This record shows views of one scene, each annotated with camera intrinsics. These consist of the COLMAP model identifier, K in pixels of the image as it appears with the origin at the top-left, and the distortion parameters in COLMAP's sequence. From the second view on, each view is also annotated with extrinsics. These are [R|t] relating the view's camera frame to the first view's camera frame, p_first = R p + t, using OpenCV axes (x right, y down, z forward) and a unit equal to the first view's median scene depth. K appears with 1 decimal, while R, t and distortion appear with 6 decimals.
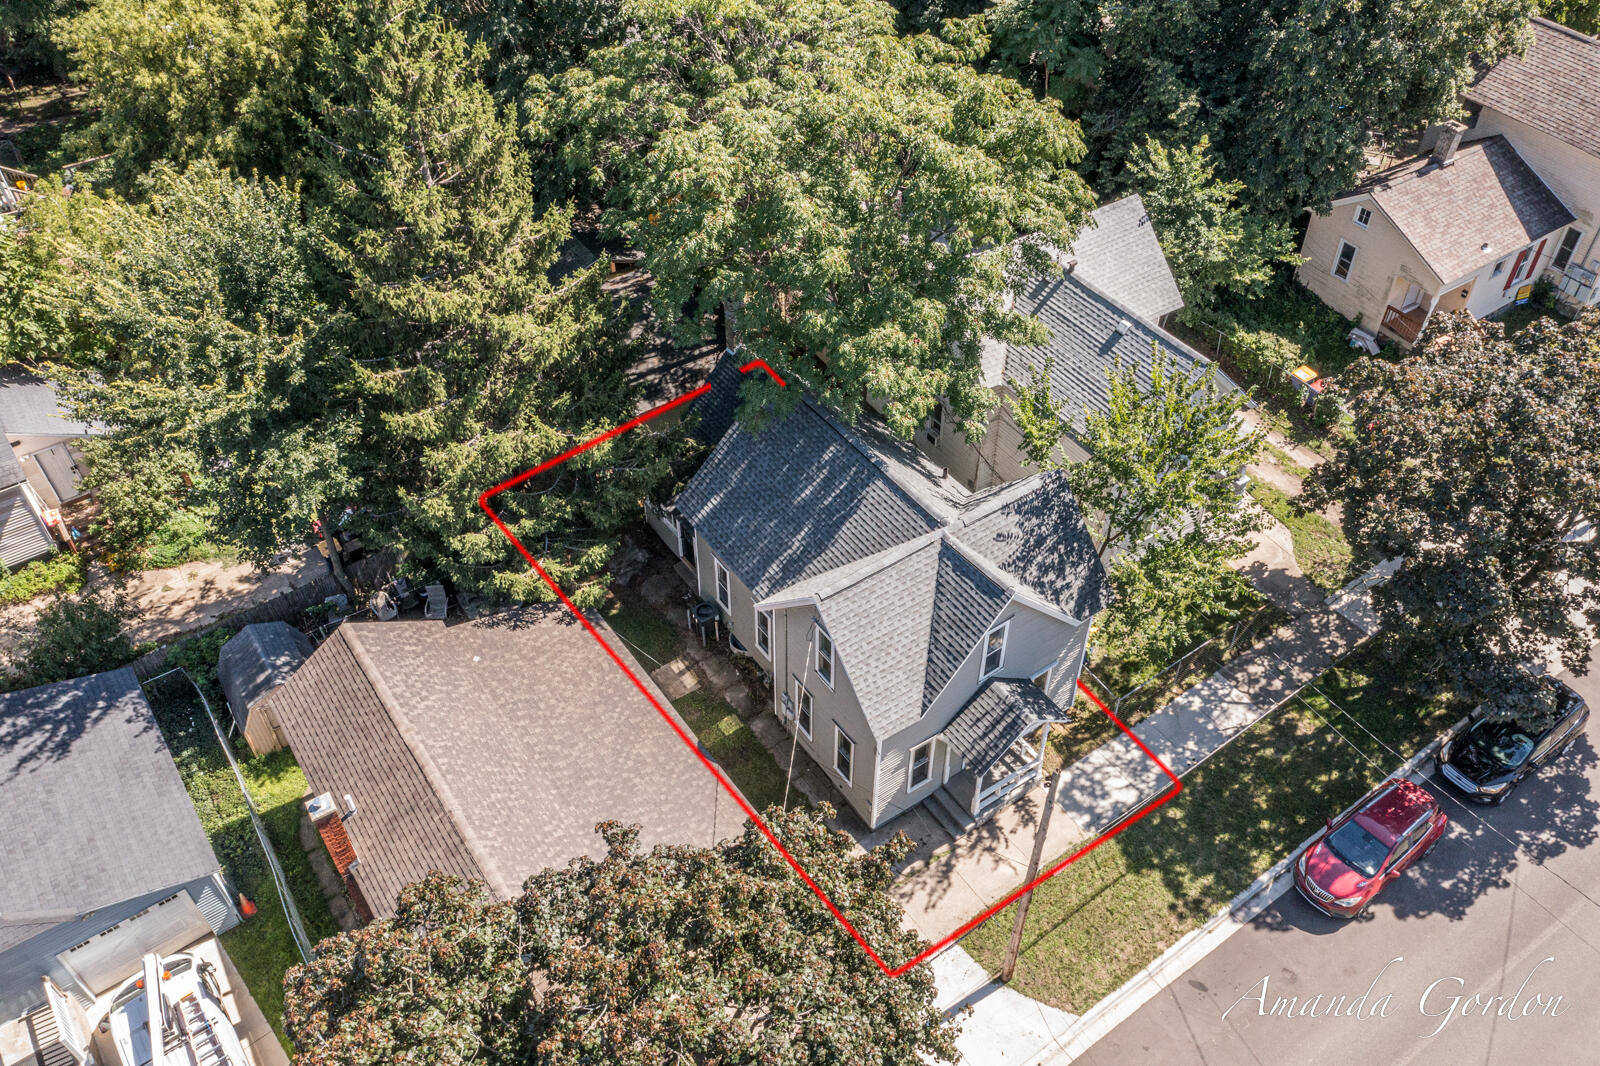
lens RADIAL K [[1301.7, 0, 815.2], [0, 1301.7, 504.1], [0, 0, 1]] dist [-0.034477, 0.028570]
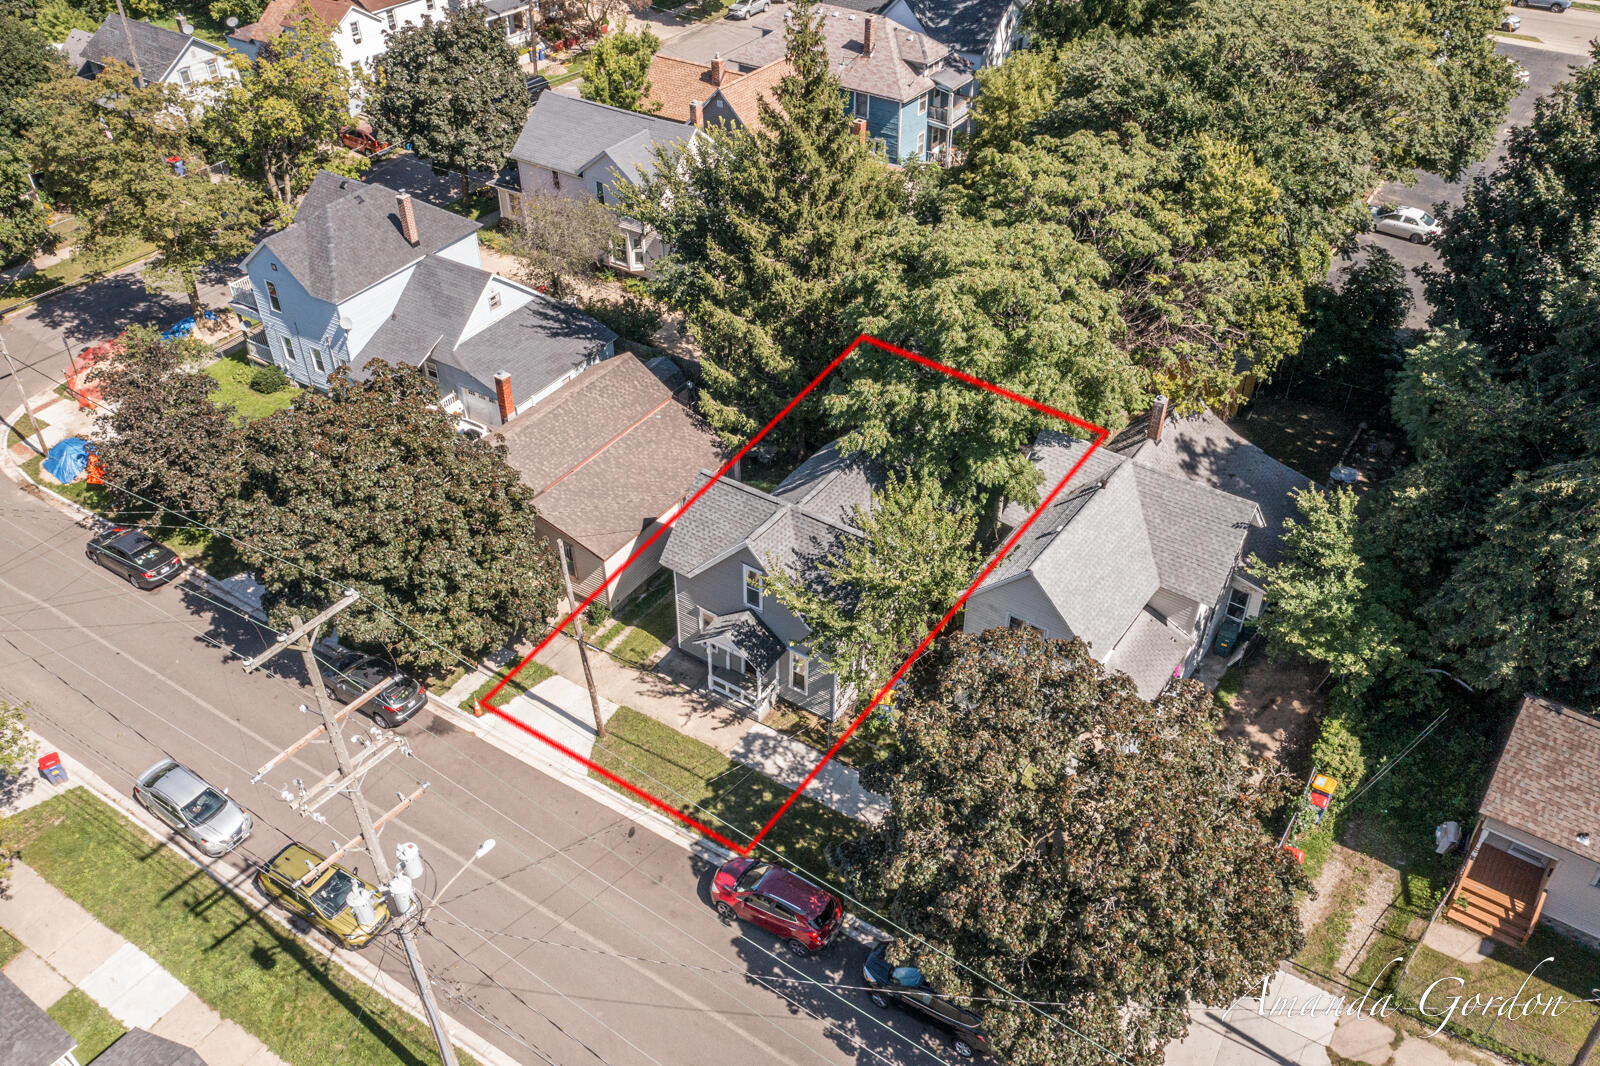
lens RADIAL K [[1301.7, 0, 803.8], [0, 1301.7, 526.9], [0, 0, 1]] dist [-0.034477, 0.028570]
pose [[0.375252, 0.575257, -0.726819, 1.101059], [-0.637422, 0.729435, 0.248230, -0.311042], [0.672963, 0.370142, 0.640403, 0.090309]]
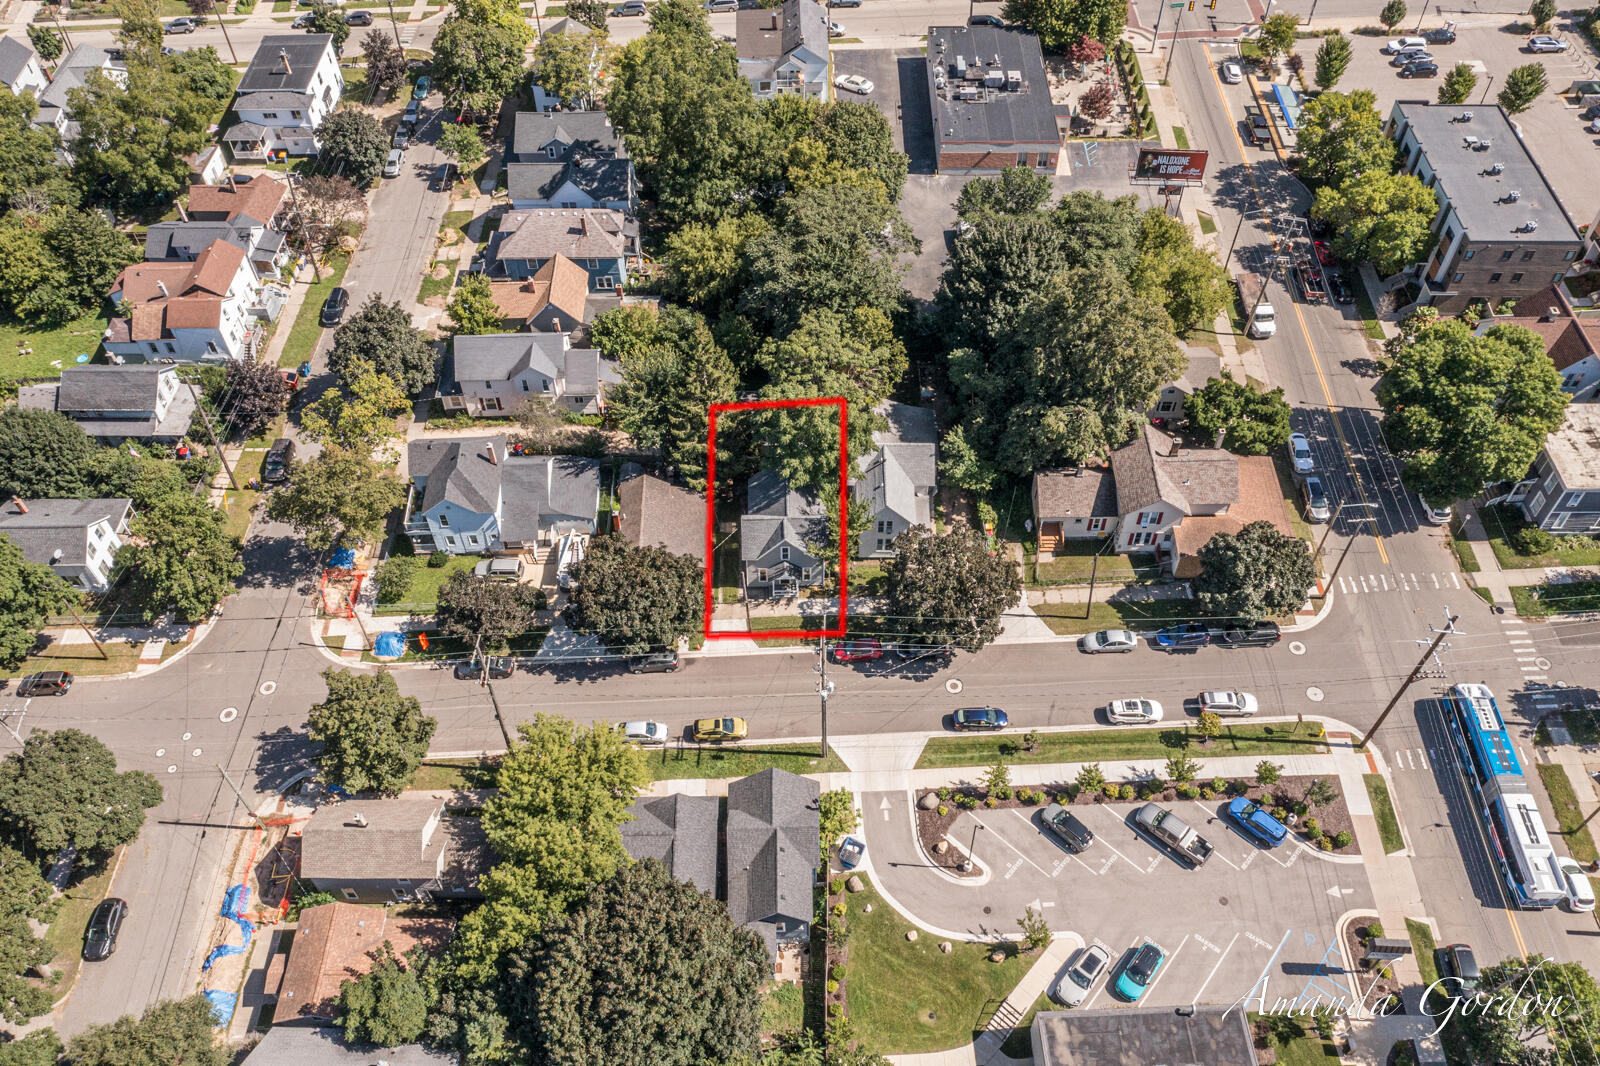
lens RADIAL K [[1301.7, 0, 854.4], [0, 1301.7, 537.7], [0, 0, 1]] dist [-0.034477, 0.028570]
pose [[0.848708, 0.420527, -0.320705, 1.379349], [-0.381496, 0.906786, 0.179444, -0.621778], [0.366272, -0.029948, 0.930026, -2.203490]]
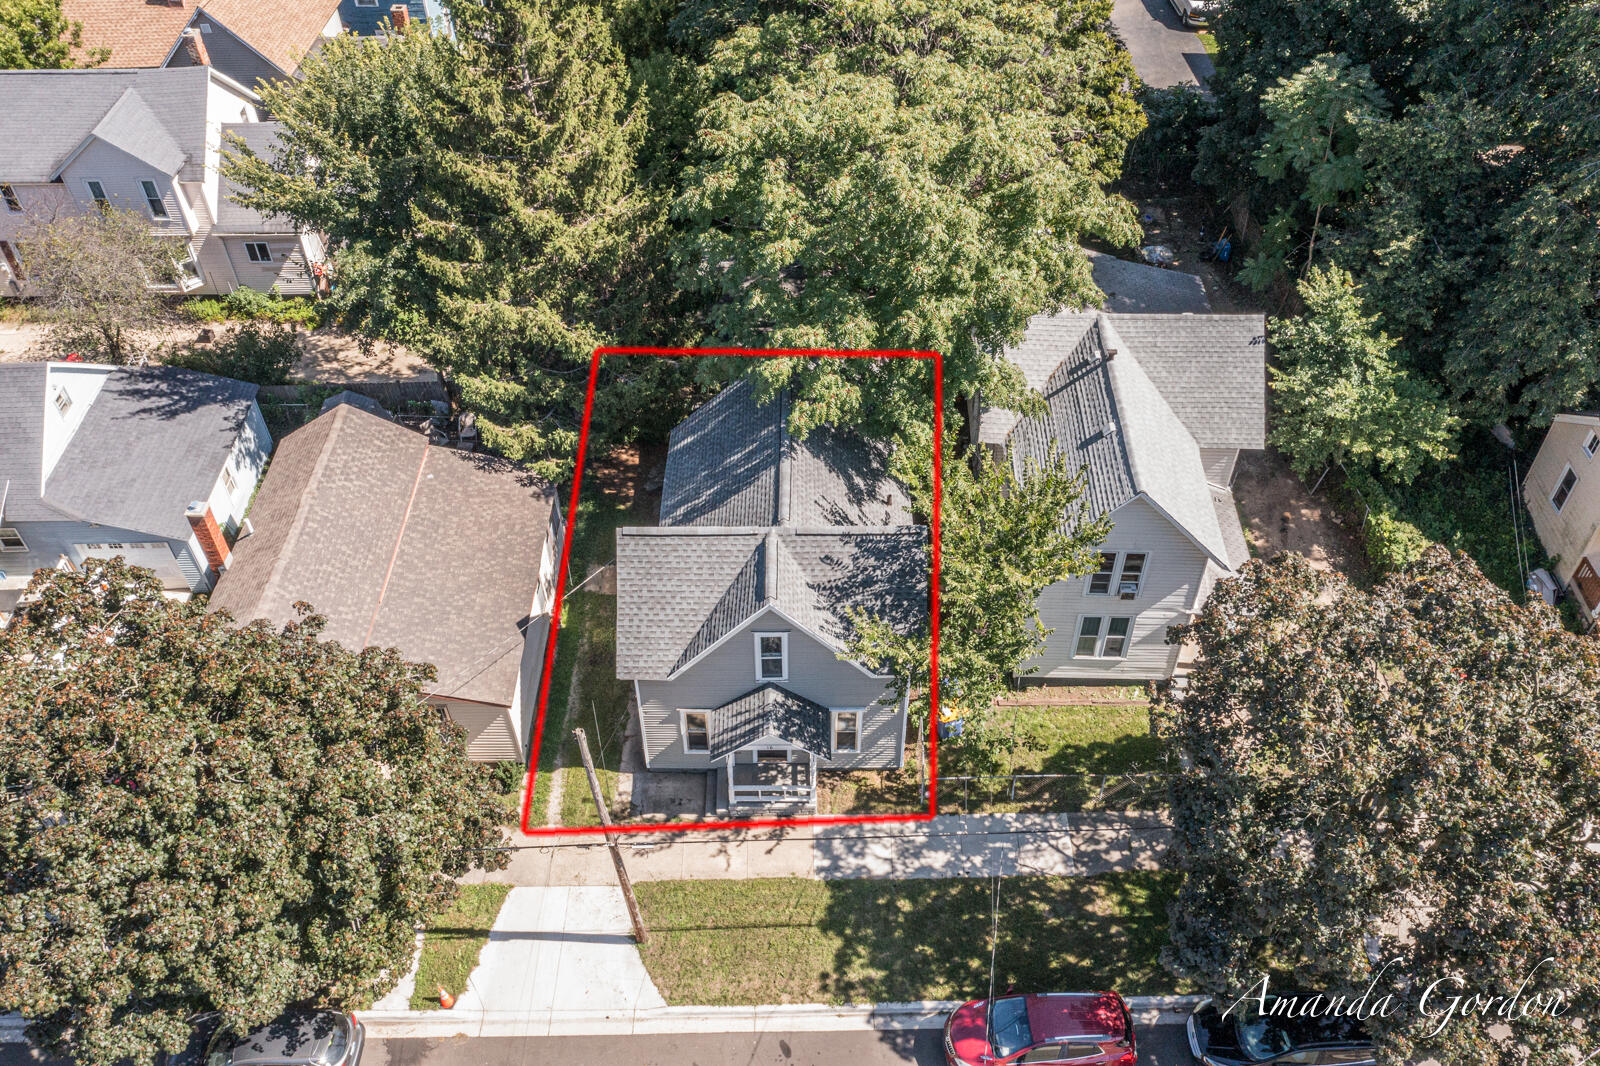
lens RADIAL K [[1301.7, 0, 805.6], [0, 1301.7, 519.1], [0, 0, 1]] dist [-0.034477, 0.028570]
pose [[0.821038, 0.393864, -0.413241, 0.511059], [-0.387319, 0.916105, 0.103613, -0.097359], [0.419382, 0.074986, 0.904708, 0.075897]]
